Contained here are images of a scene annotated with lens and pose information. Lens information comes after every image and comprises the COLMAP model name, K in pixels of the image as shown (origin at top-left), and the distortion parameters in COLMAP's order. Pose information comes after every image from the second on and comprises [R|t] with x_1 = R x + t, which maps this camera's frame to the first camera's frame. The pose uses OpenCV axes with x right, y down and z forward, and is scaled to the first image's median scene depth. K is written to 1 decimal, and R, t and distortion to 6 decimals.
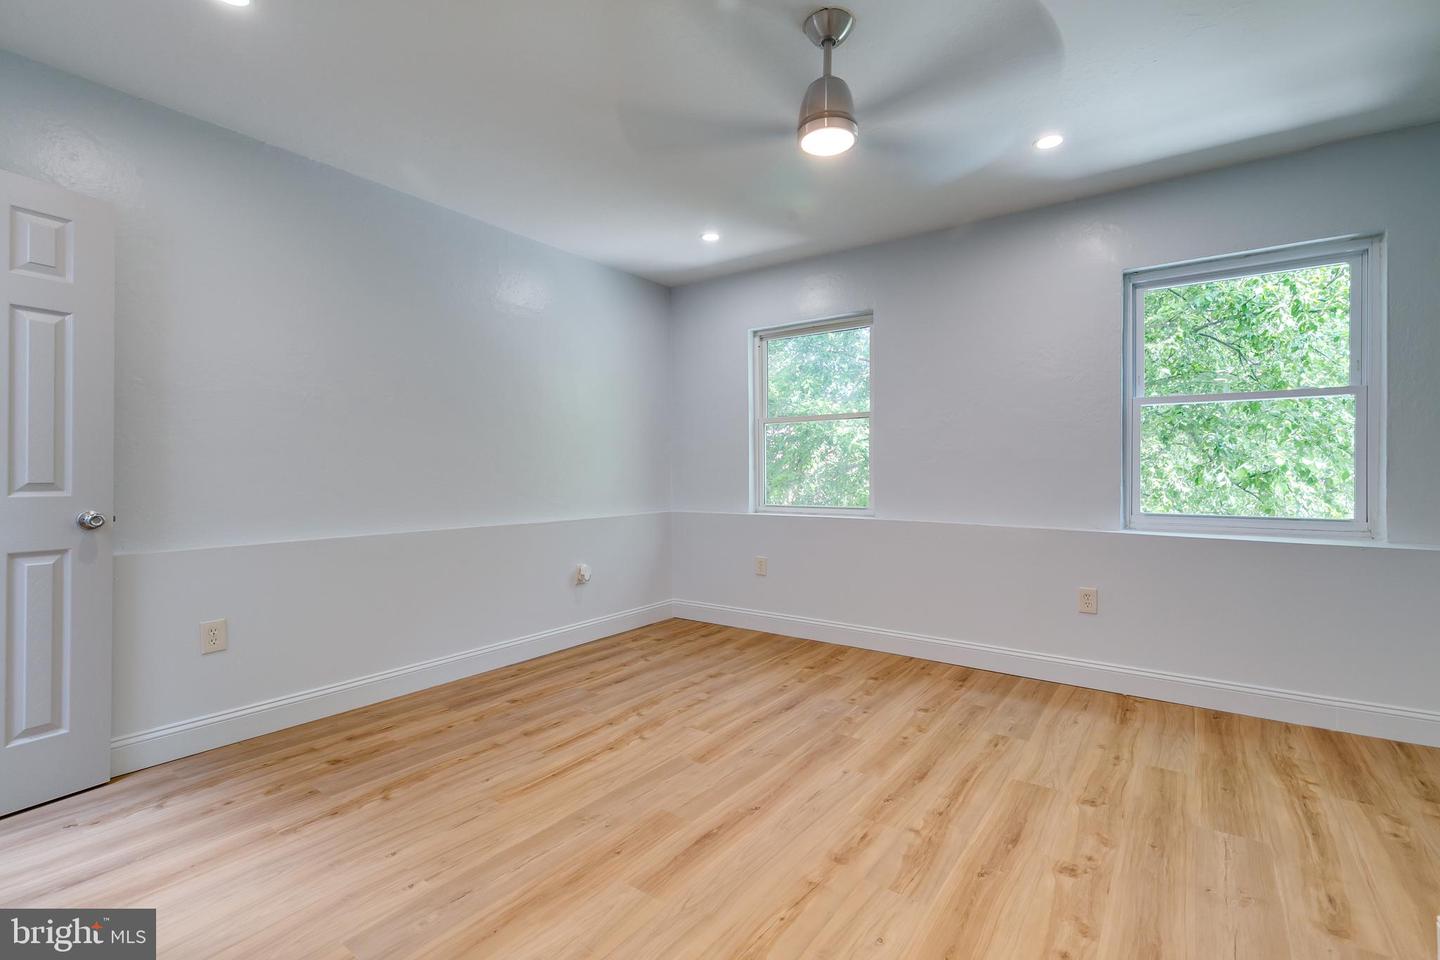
lens RADIAL K [[651.2, 0, 721.9], [0, 651.2, 472.8], [0, 0, 1]] dist [0.001176, -0.000168]
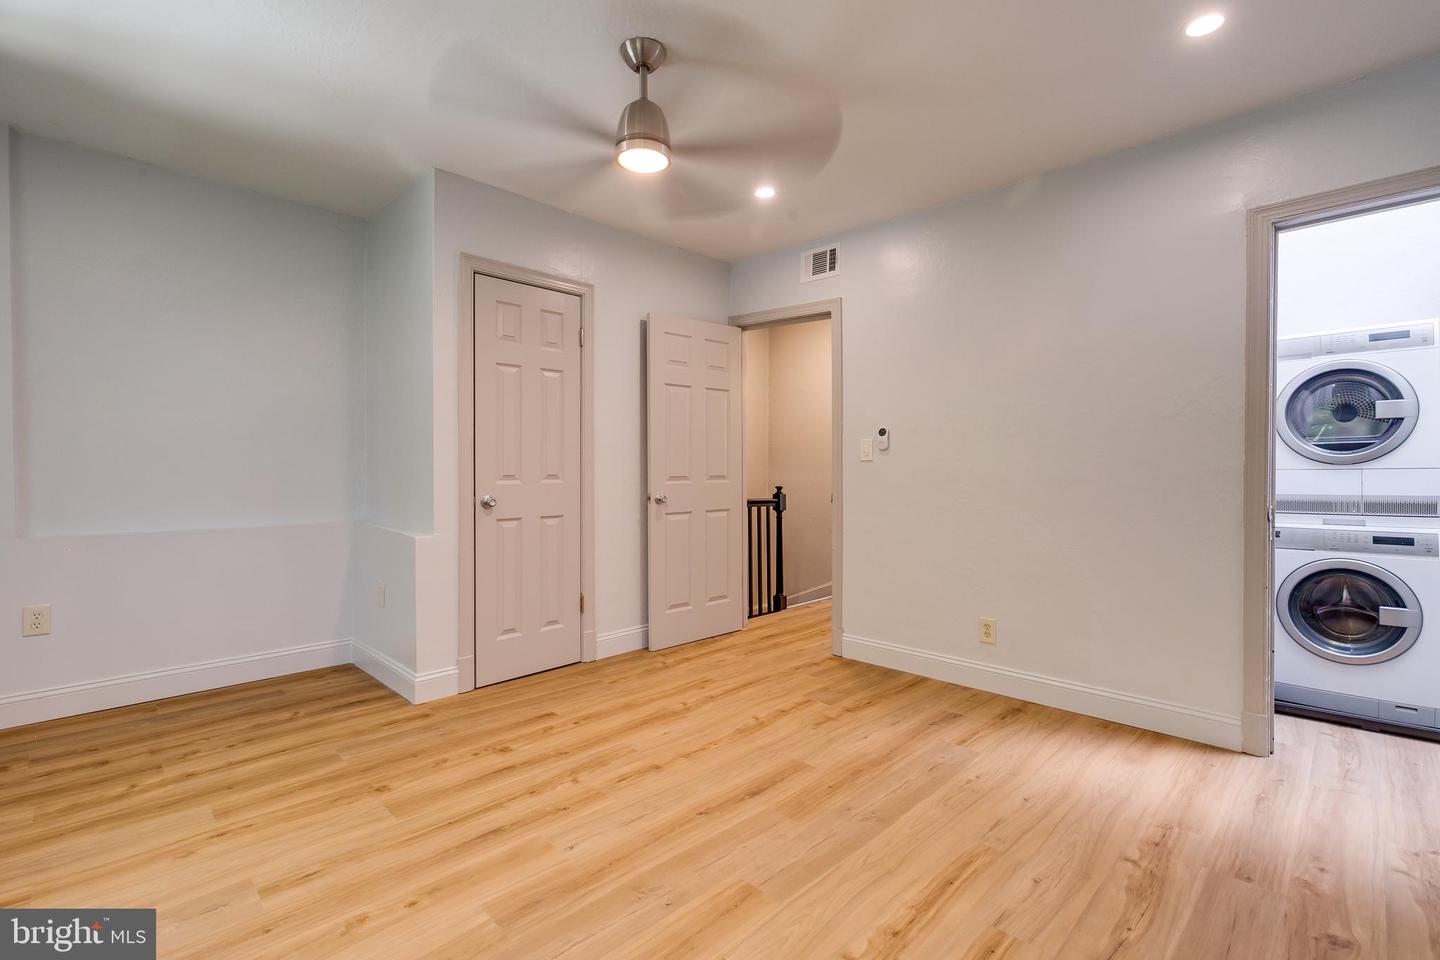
lens RADIAL K [[651.2, 0, 717.4], [0, 651.2, 475.4], [0, 0, 1]] dist [0.001176, -0.000168]
pose [[-0.987931, -0.004285, 0.154832, -0.120002], [-0.001877, 0.999875, 0.015694, -0.009286], [-0.154880, 0.015214, -0.987816, 1.938071]]
